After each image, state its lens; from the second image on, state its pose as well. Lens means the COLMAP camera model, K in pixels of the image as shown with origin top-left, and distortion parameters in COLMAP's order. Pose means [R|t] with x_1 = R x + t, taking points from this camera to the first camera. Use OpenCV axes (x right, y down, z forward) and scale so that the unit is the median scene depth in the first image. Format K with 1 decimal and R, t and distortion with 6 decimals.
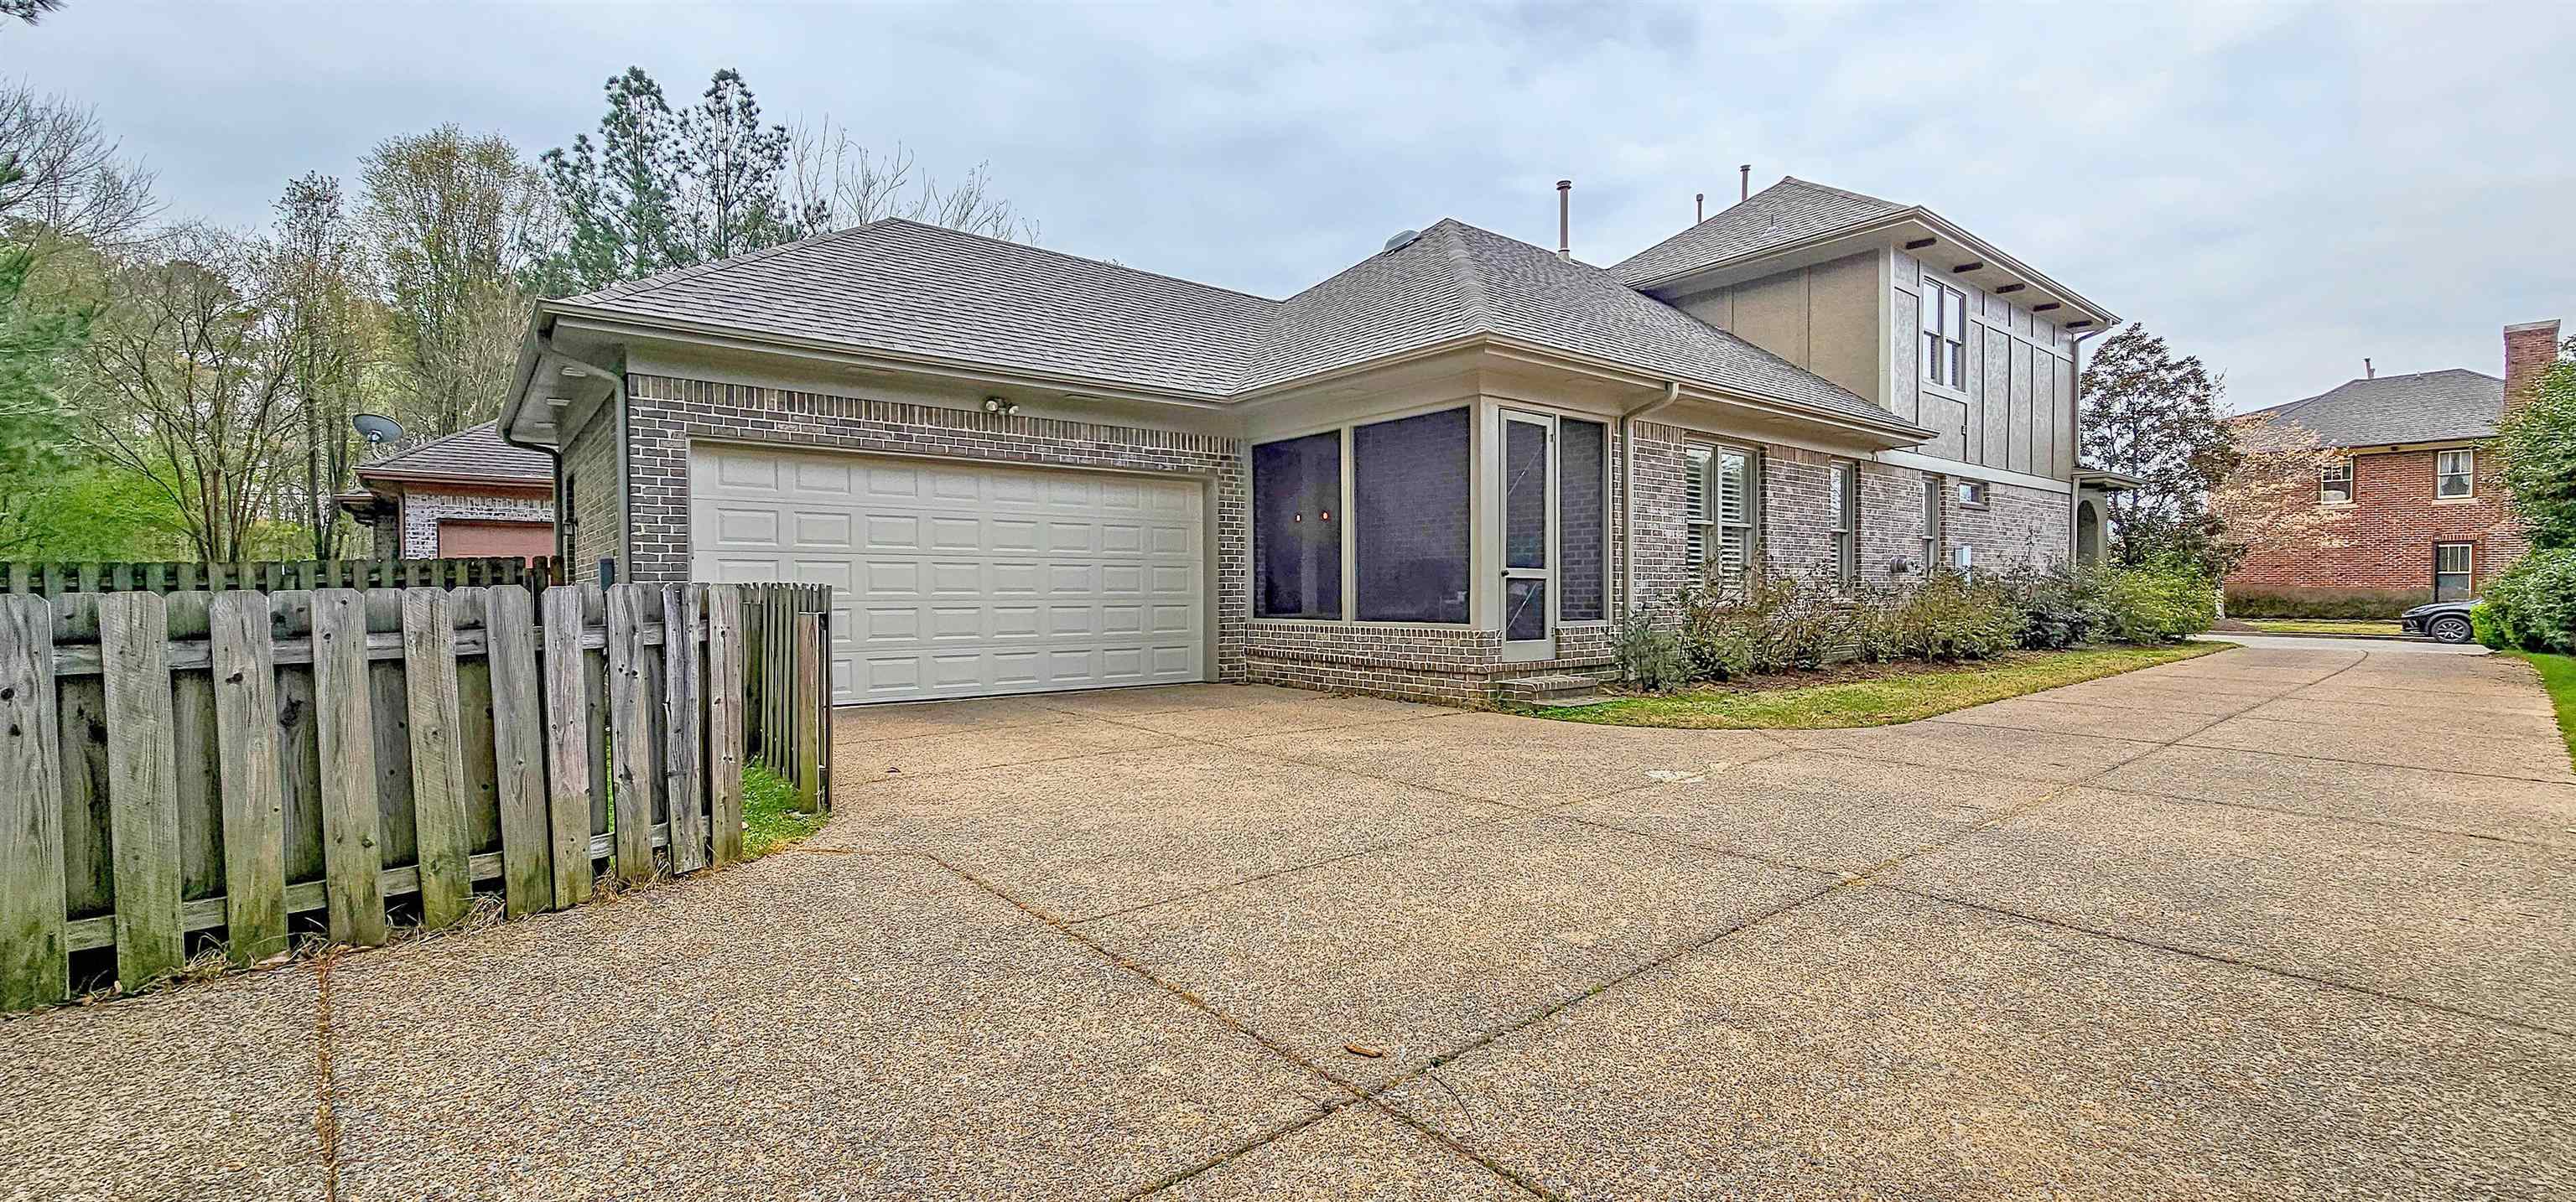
lens RADIAL K [[1057.0, 0, 1294.3], [0, 1057.0, 609.6], [0, 0, 1]] dist [0.000874, 0.000064]
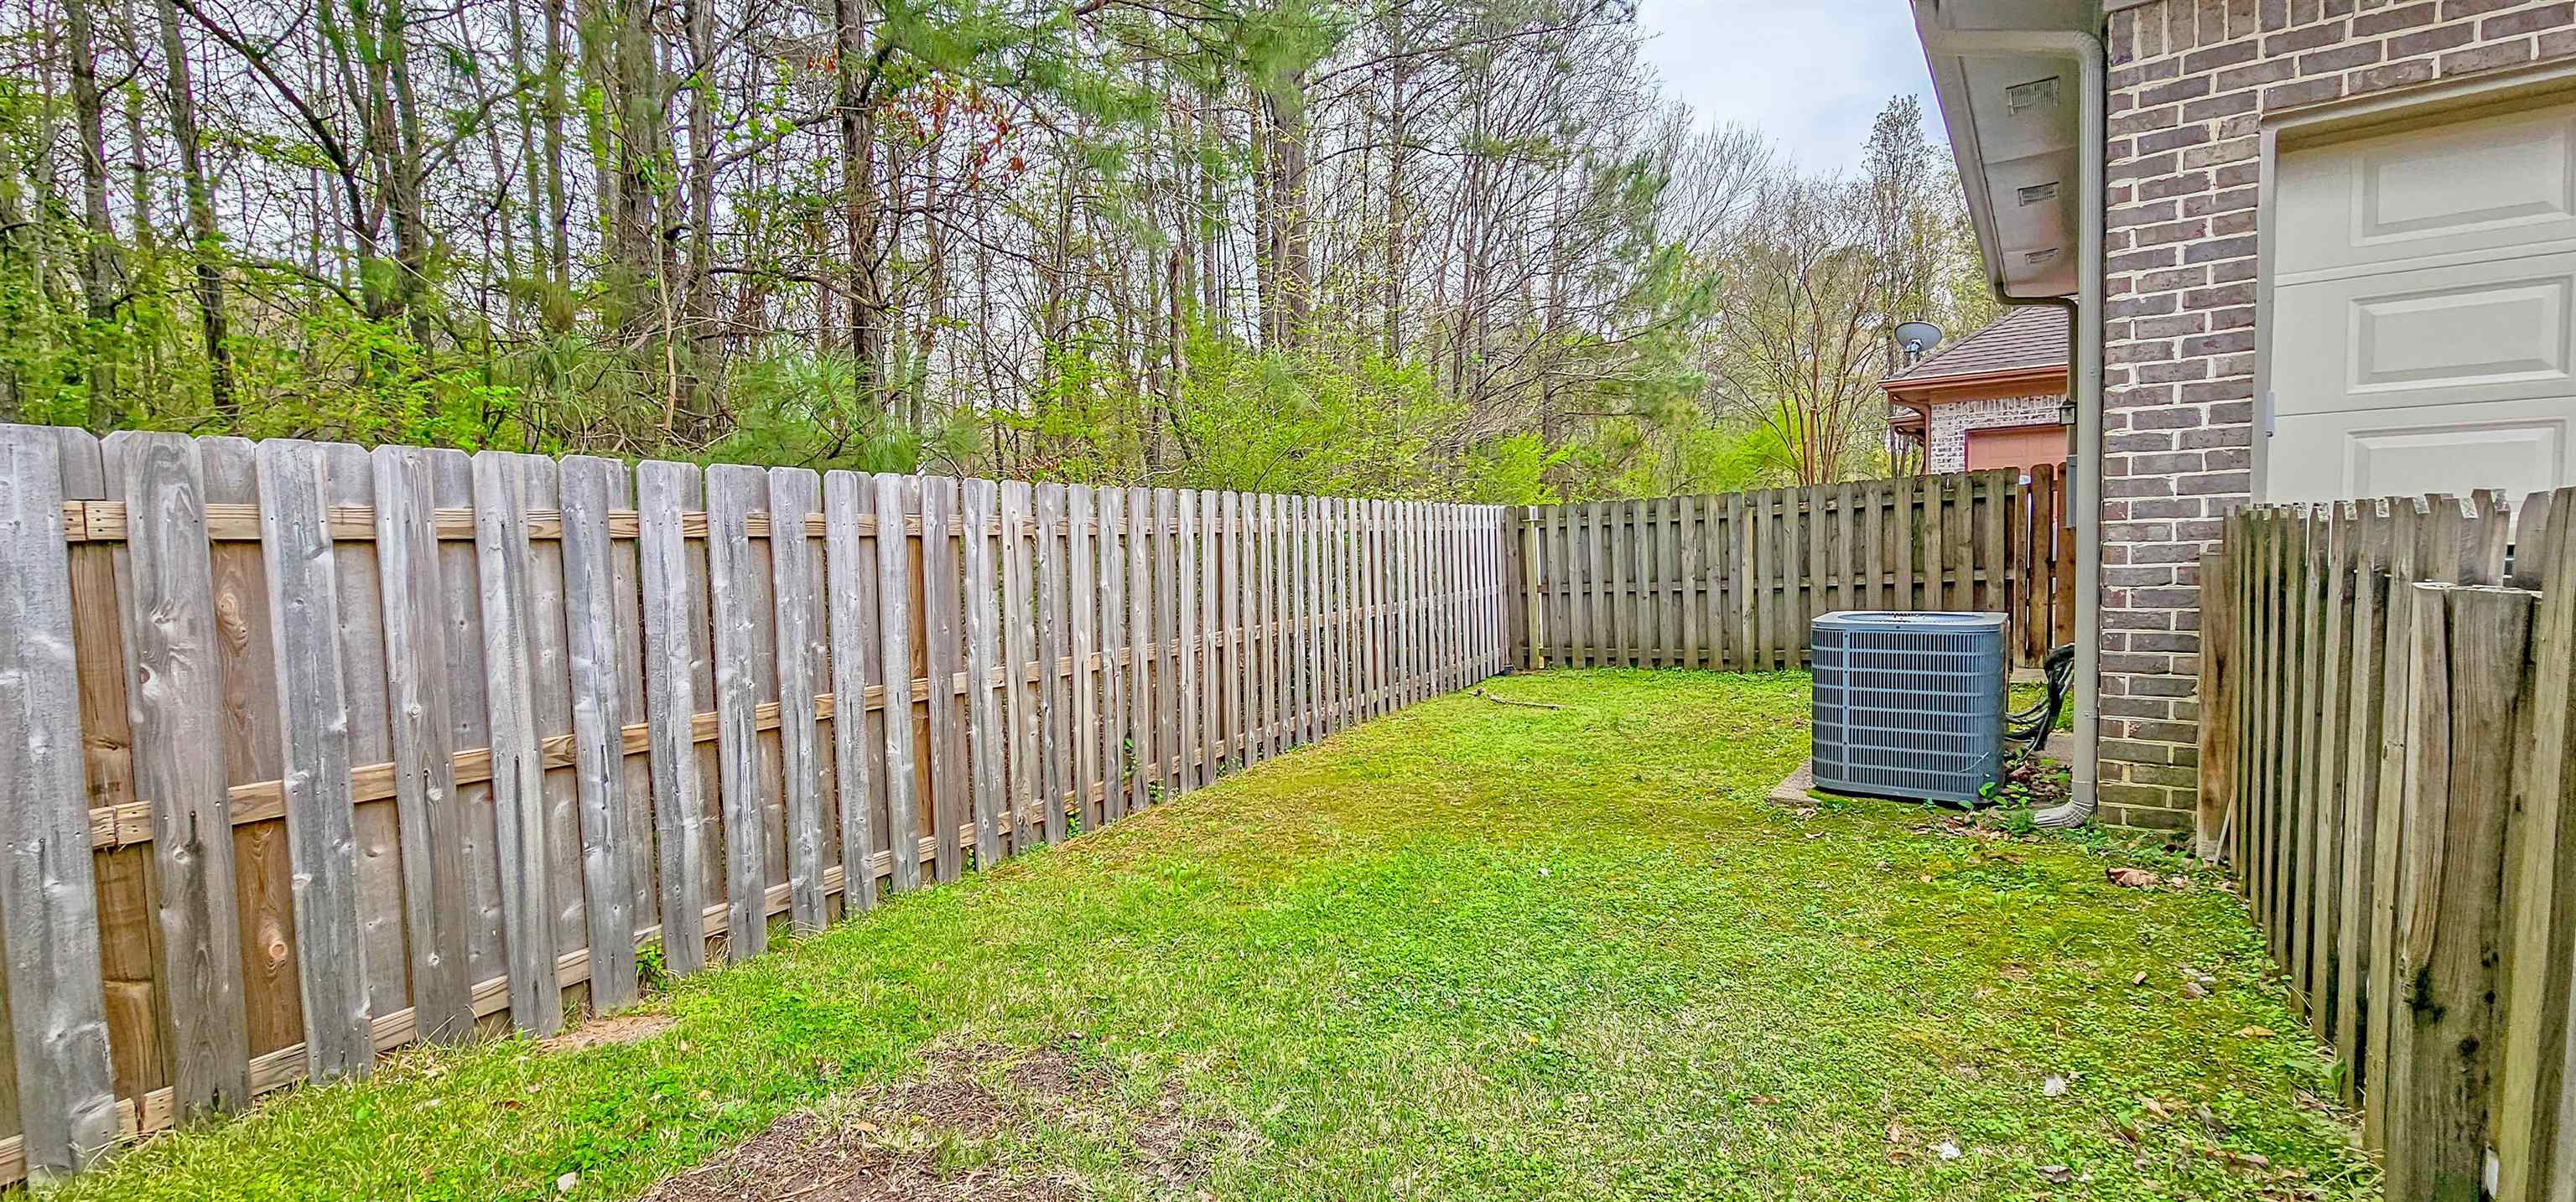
lens RADIAL K [[1057.0, 0, 1294.3], [0, 1057.0, 609.6], [0, 0, 1]] dist [0.000874, 0.000064]
pose [[0.264341, 0.057851, -0.962693, -0.201686], [0.015861, 0.997804, 0.064316, -0.009918], [0.964299, -0.032270, 0.262843, 0.391307]]
